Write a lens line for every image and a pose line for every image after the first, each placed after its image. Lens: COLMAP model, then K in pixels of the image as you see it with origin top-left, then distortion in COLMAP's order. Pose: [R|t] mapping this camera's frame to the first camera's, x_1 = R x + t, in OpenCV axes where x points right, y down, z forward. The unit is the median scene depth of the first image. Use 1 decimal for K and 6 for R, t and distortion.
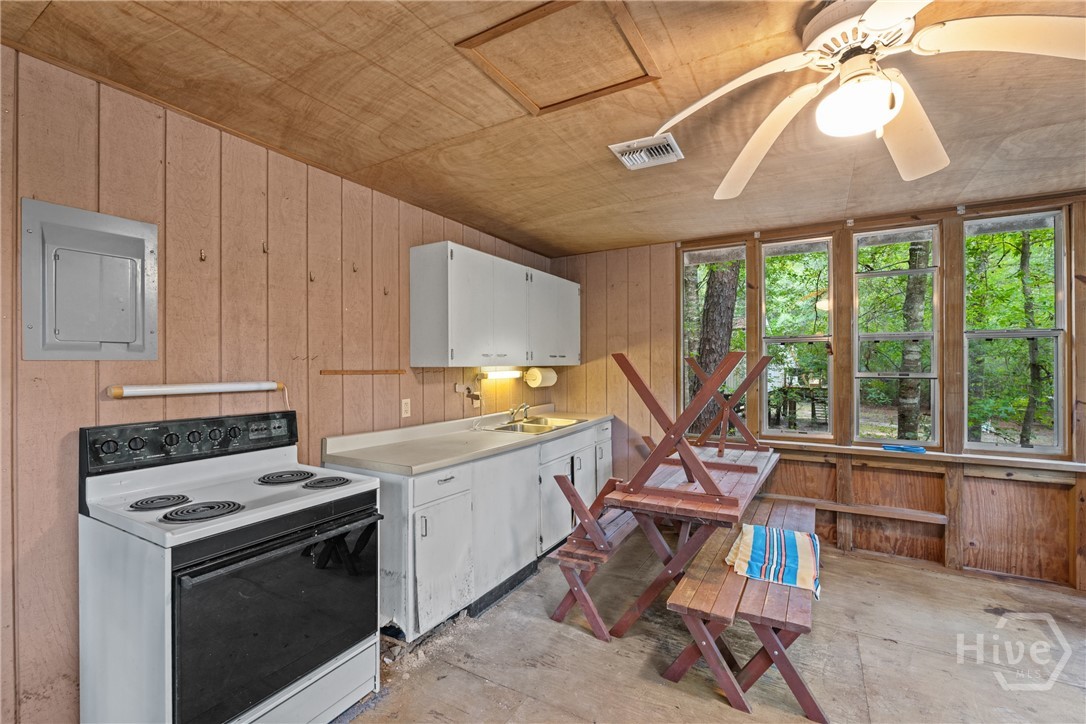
lens RADIAL K [[471.5, 0, 544.1], [0, 471.5, 363.3], [0, 0, 1]] dist [-0.007209, 0.000155]
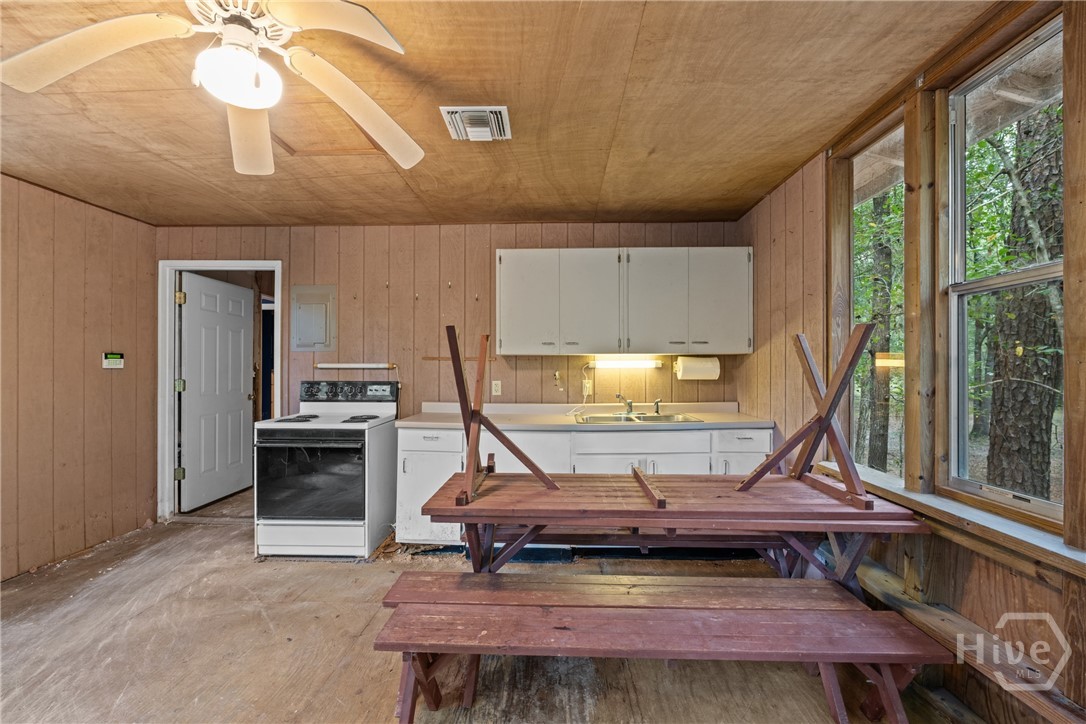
lens RADIAL K [[471.5, 0, 541.1], [0, 471.5, 365.0], [0, 0, 1]] dist [-0.007209, 0.000155]
pose [[0.470807, 0.000413, -0.882236, 1.038754], [0.001588, 0.999998, 0.001316, 0.038466], [0.882235, -0.002020, 0.470805, 0.610900]]
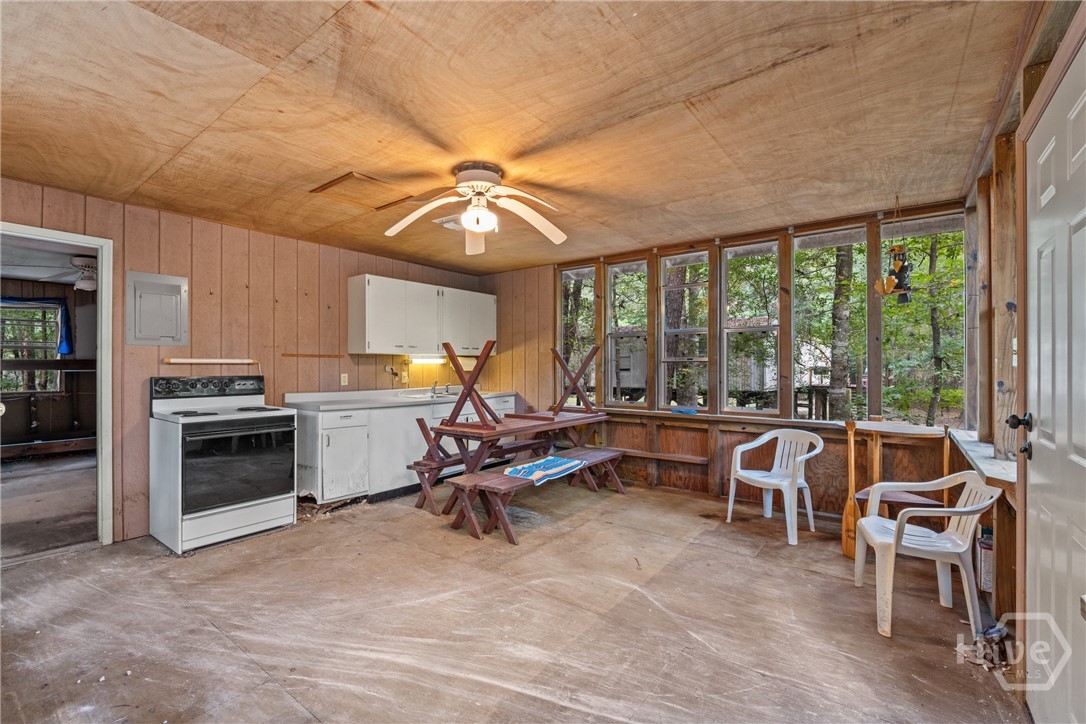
lens RADIAL K [[471.5, 0, 543.9], [0, 471.5, 363.1], [0, 0, 1]] dist [-0.007209, 0.000155]
pose [[0.992211, 0.000198, -0.124566, 0.676237], [-0.000460, 0.999998, -0.002077, 0.051358], [0.124565, 0.002118, 0.992209, -0.575547]]
